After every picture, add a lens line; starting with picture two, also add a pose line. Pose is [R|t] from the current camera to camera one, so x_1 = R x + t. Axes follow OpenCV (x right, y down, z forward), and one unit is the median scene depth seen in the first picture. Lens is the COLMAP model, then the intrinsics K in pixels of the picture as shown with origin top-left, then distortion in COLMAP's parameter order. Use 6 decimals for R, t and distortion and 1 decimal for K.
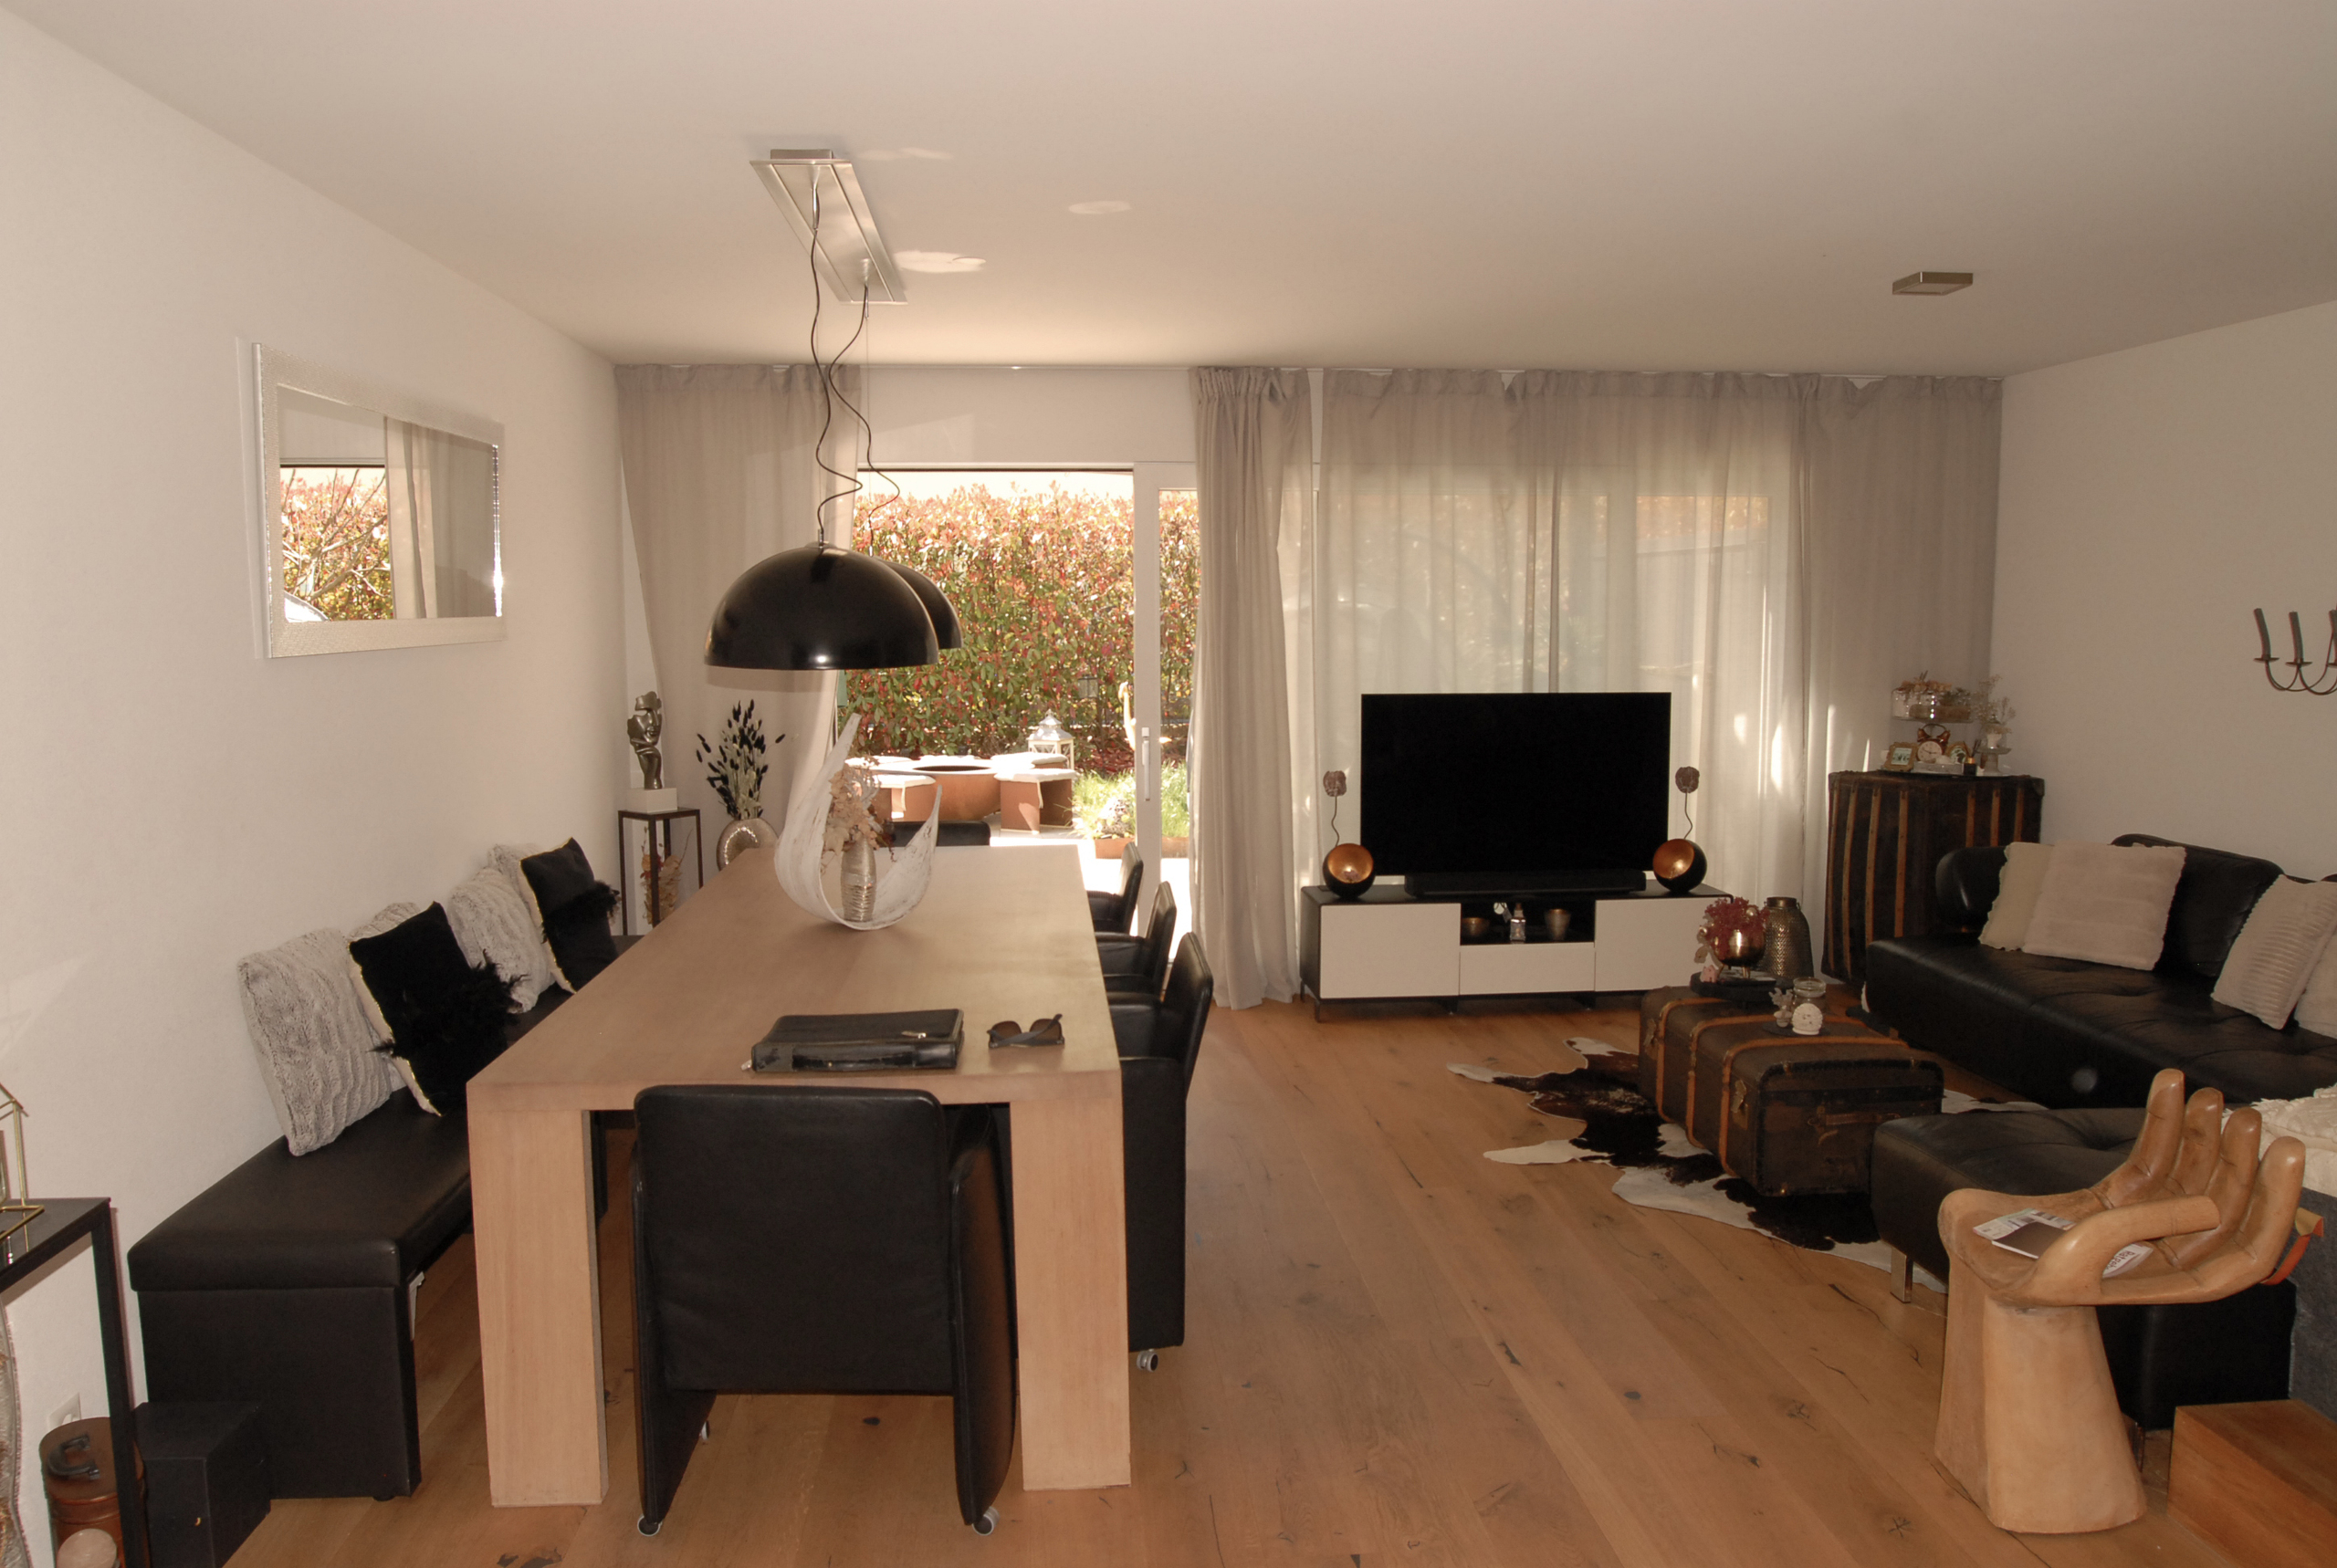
lens RADIAL K [[1758.9, 0, 1167.7], [0, 1758.9, 792.7], [0, 0, 1]] dist [-0.077150, 0.041300]
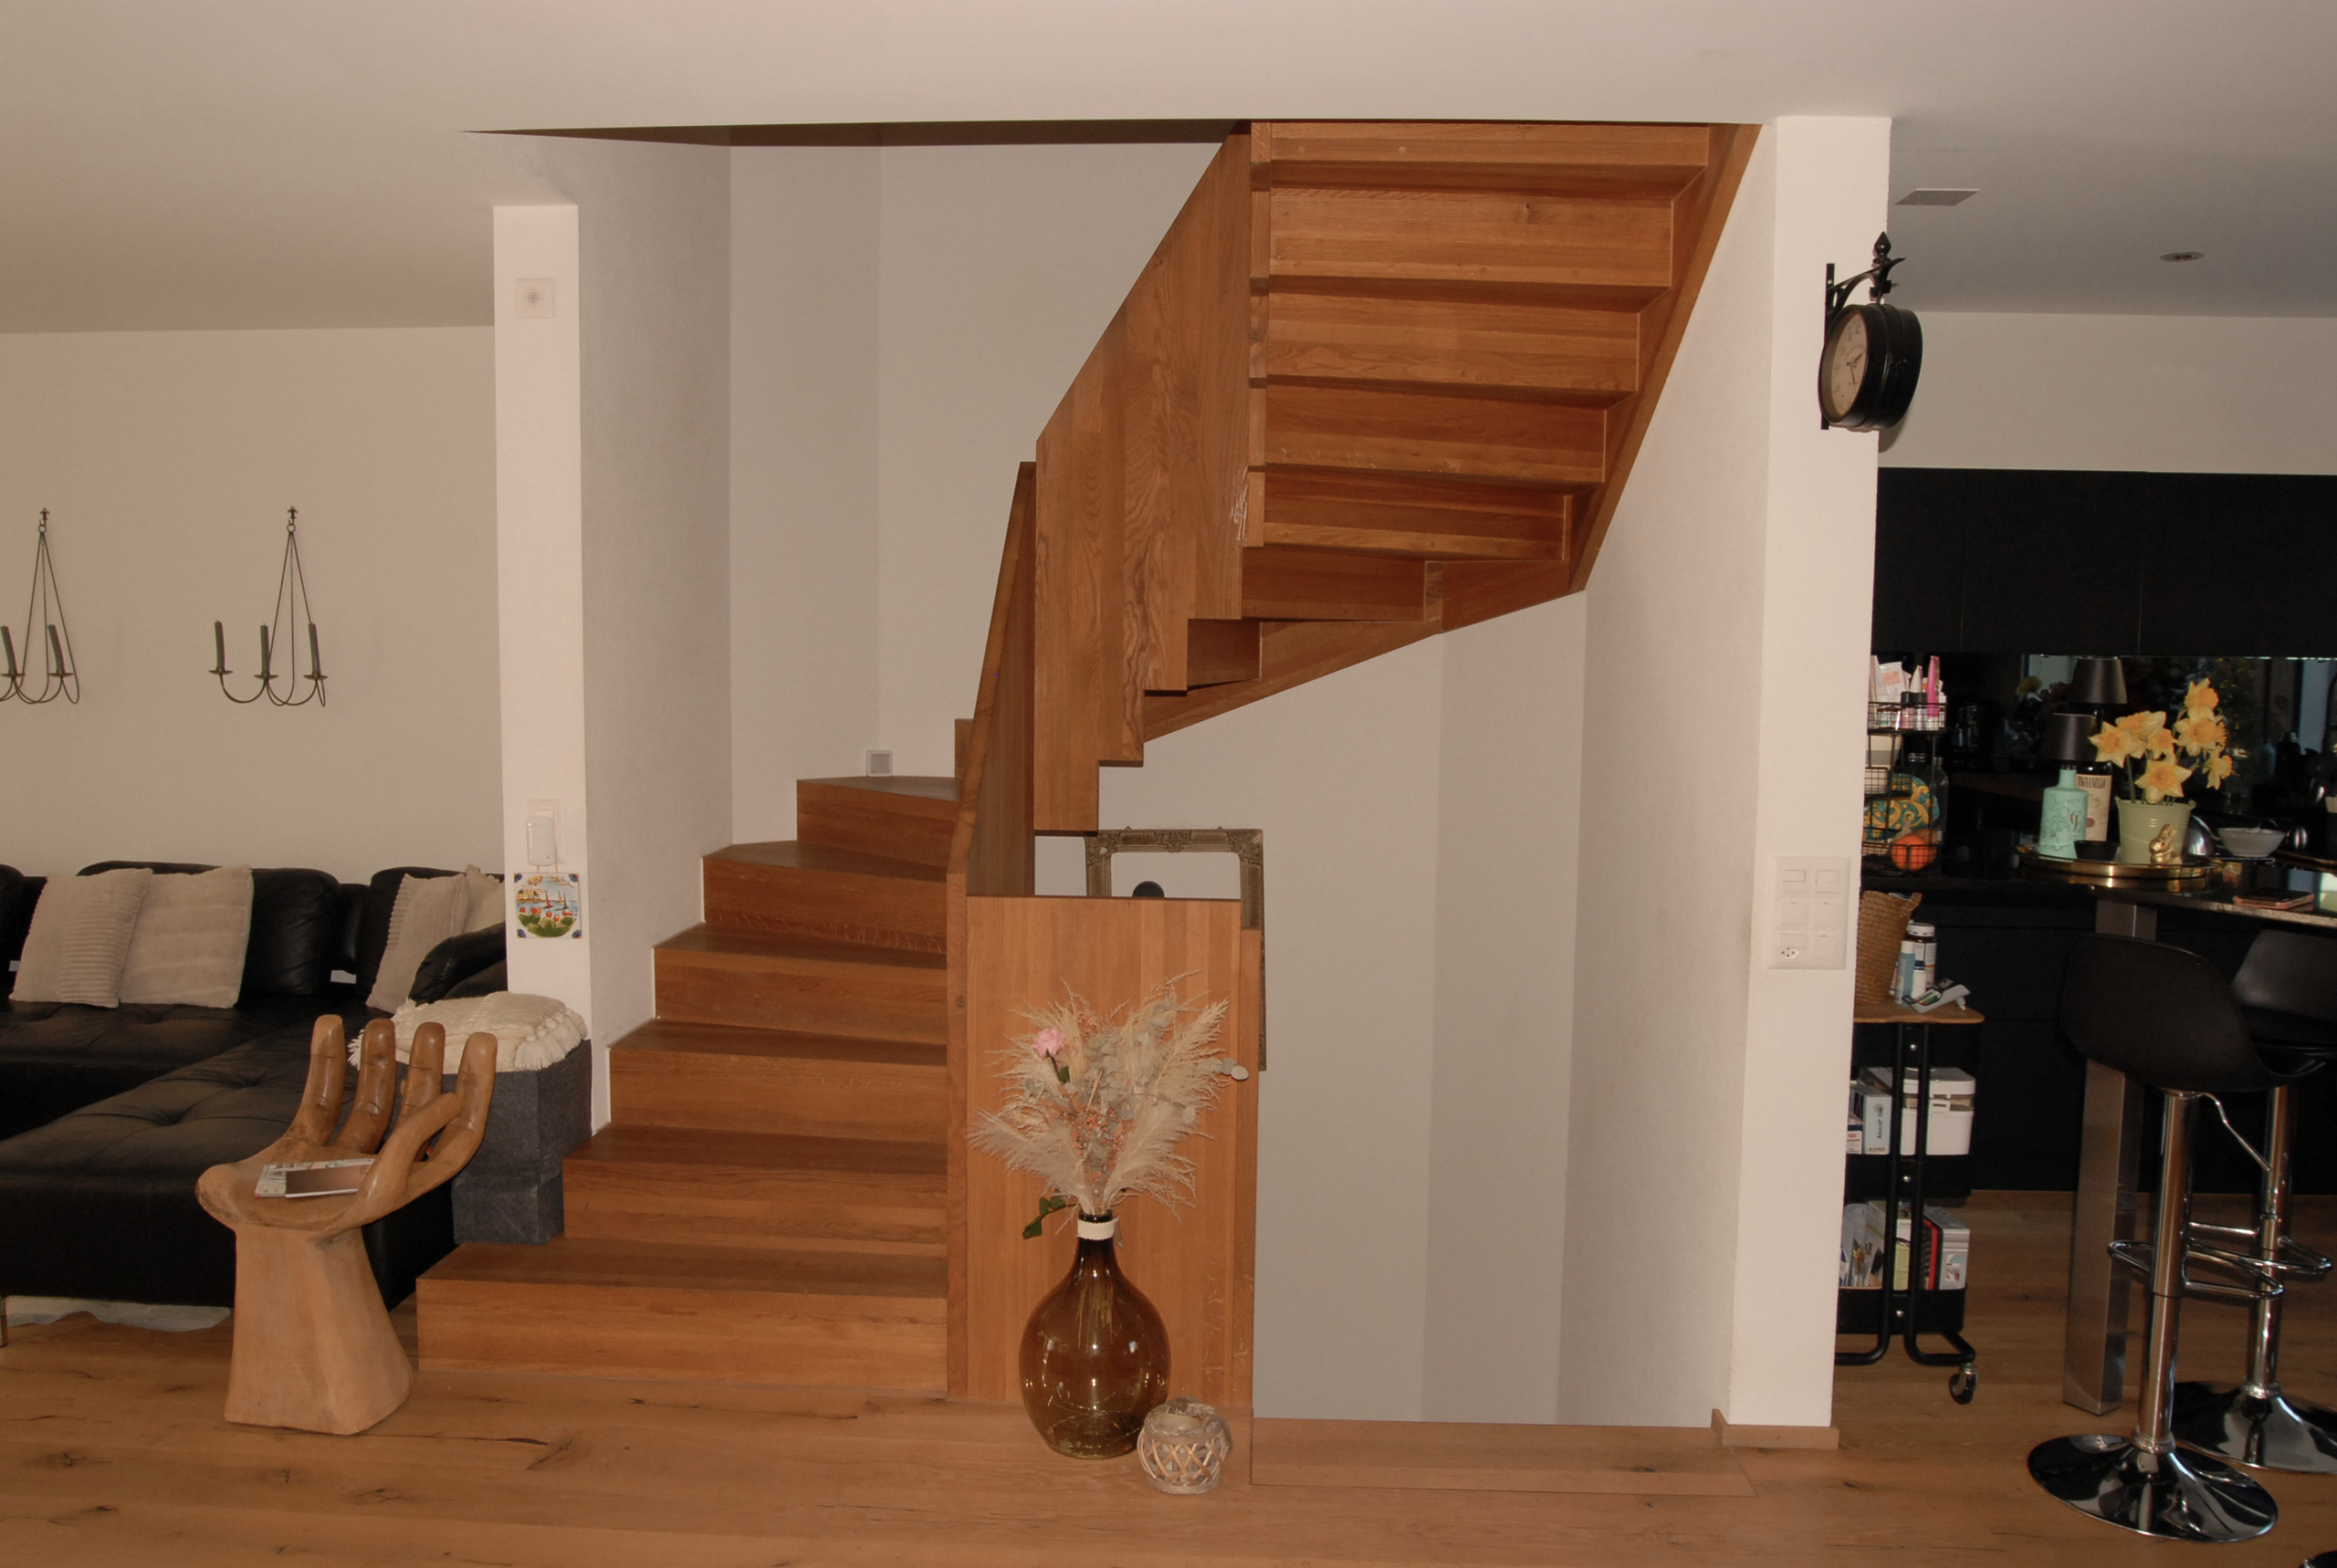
lens RADIAL K [[1758.9, 0, 1168.5], [0, 1758.9, 802.3], [0, 0, 1]] dist [-0.077150, 0.041300]
pose [[0.128045, -0.088560, 0.987806, -0.231742], [0.092437, 0.992735, 0.077019, -0.009925], [-0.987451, 0.081448, 0.135301, 0.123246]]
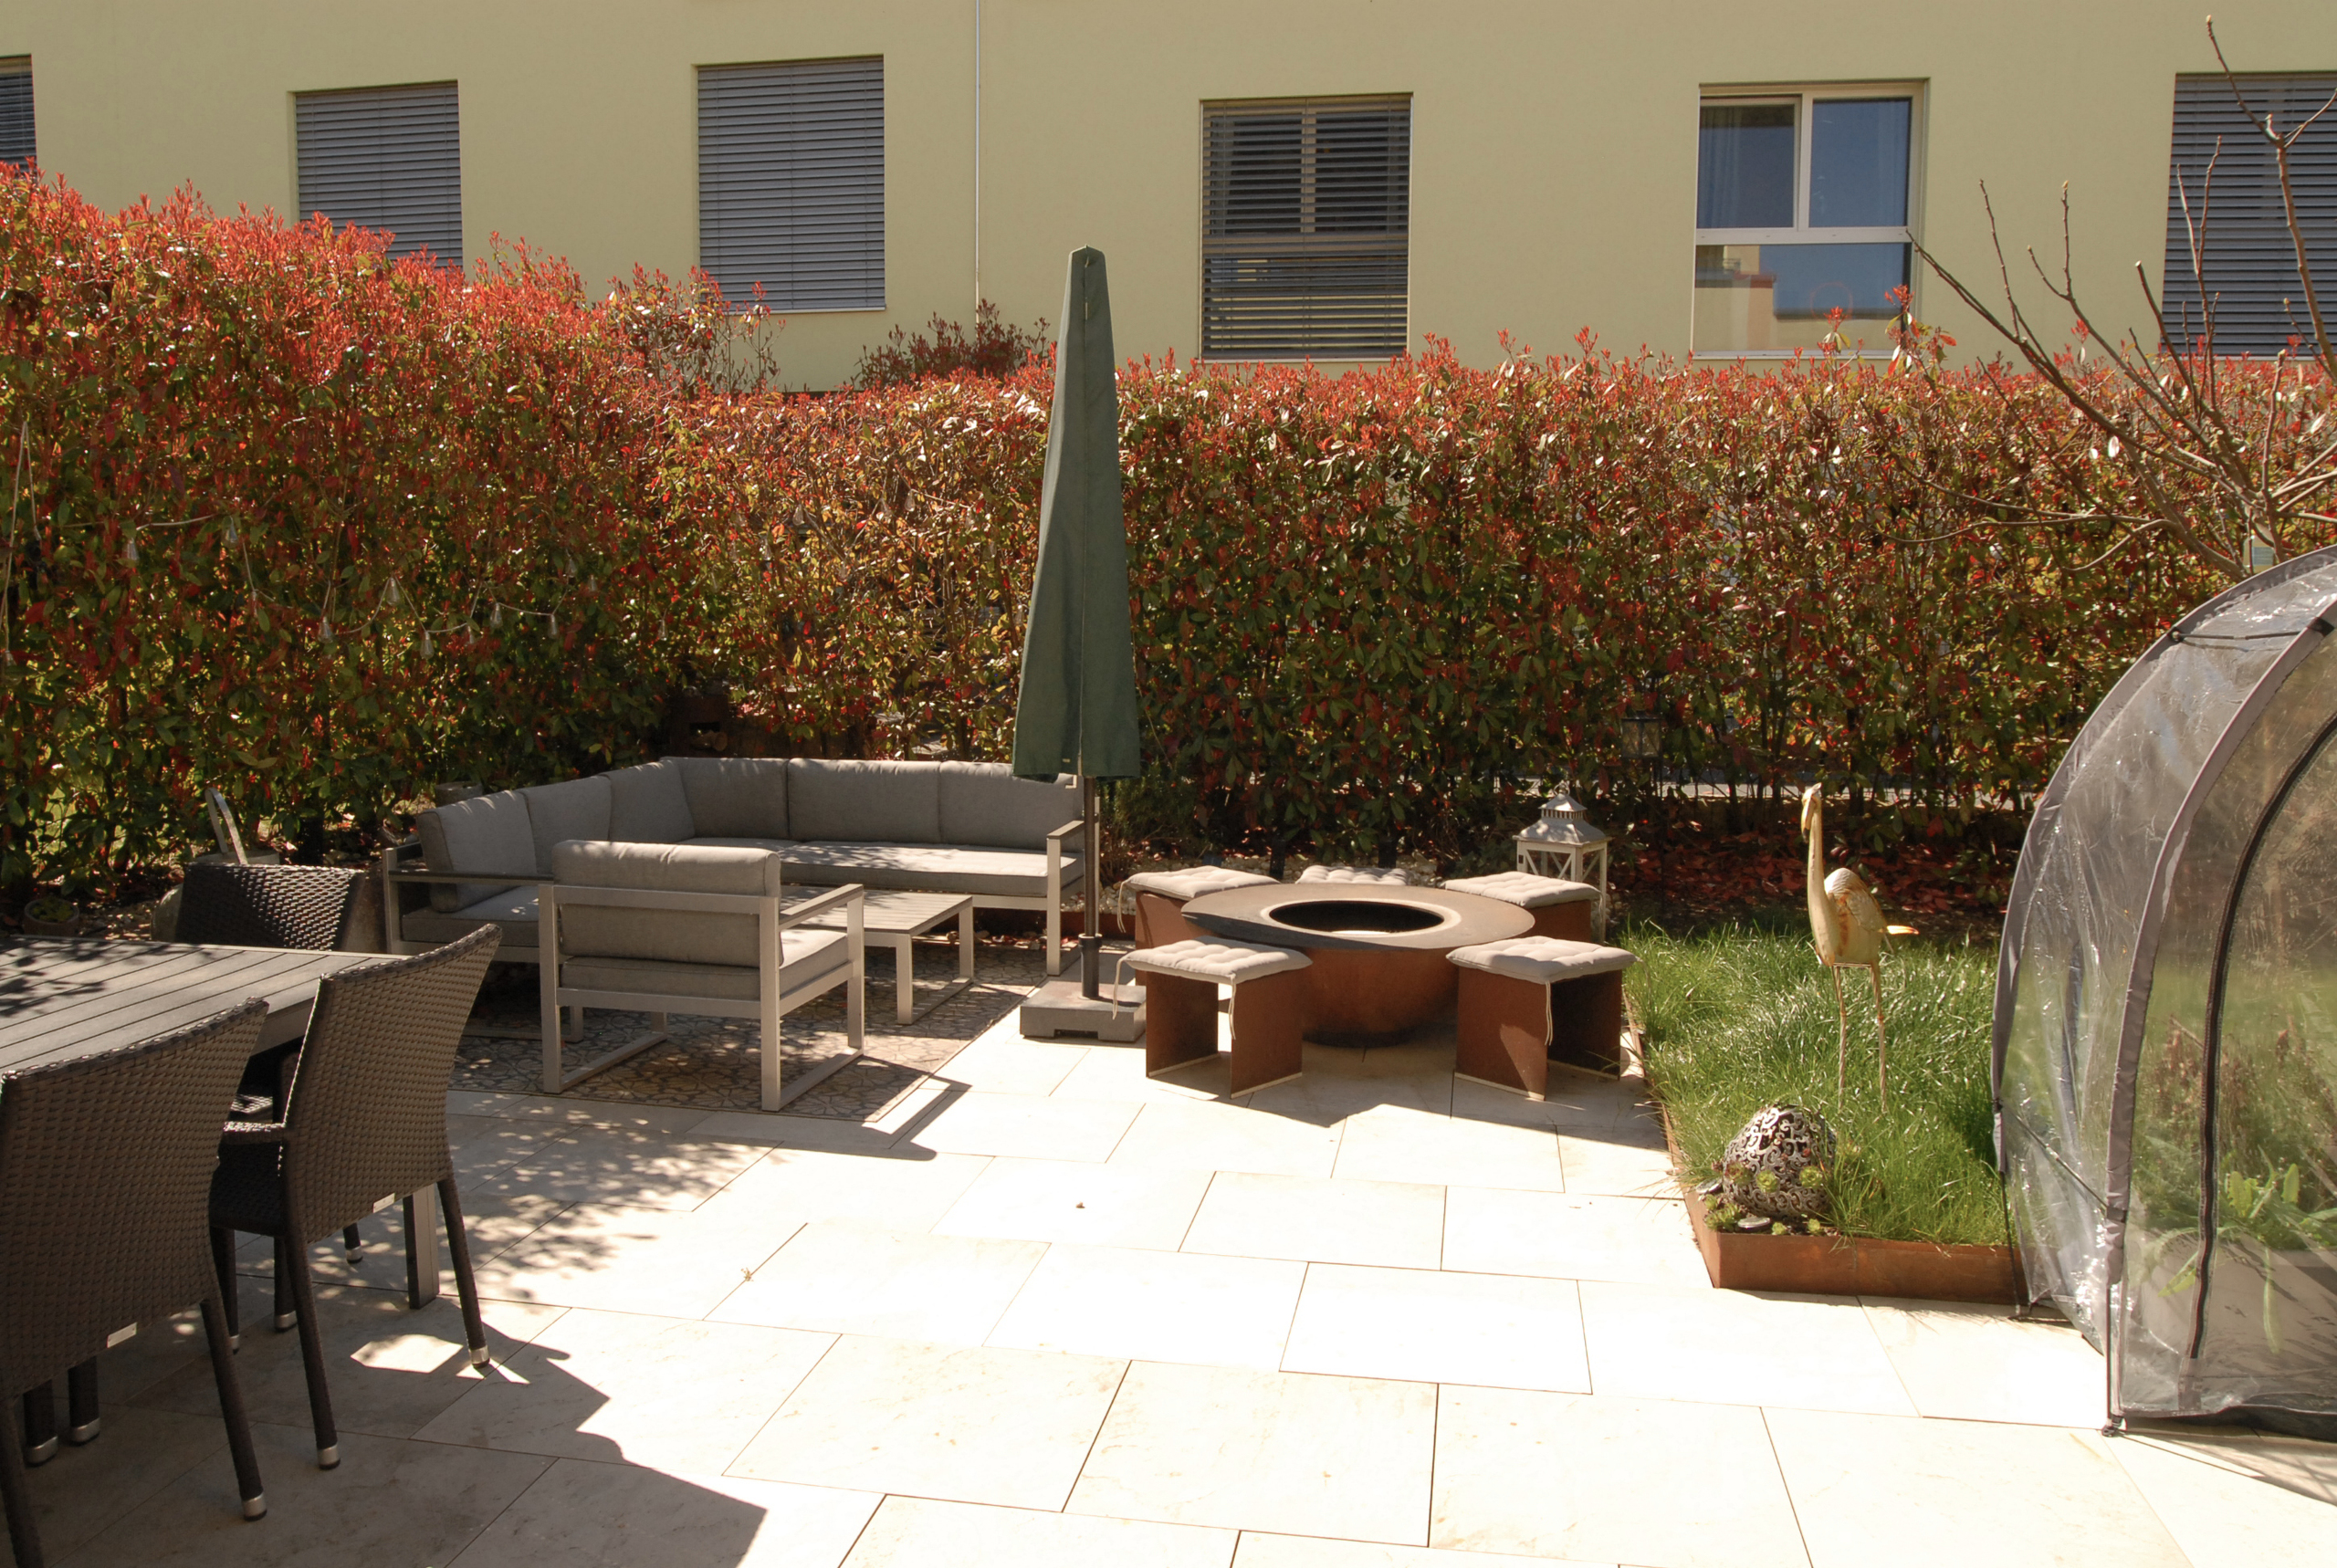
lens RADIAL K [[1758.9, 0, 1165.0], [0, 1758.9, 781.7], [0, 0, 1]] dist [-0.077150, 0.041300]
pose [[0.966264, 0.040798, -0.254303, -0.107969], [-0.038122, 0.999154, 0.015445, -0.109409], [0.254718, -0.005229, 0.967001, 1.064587]]
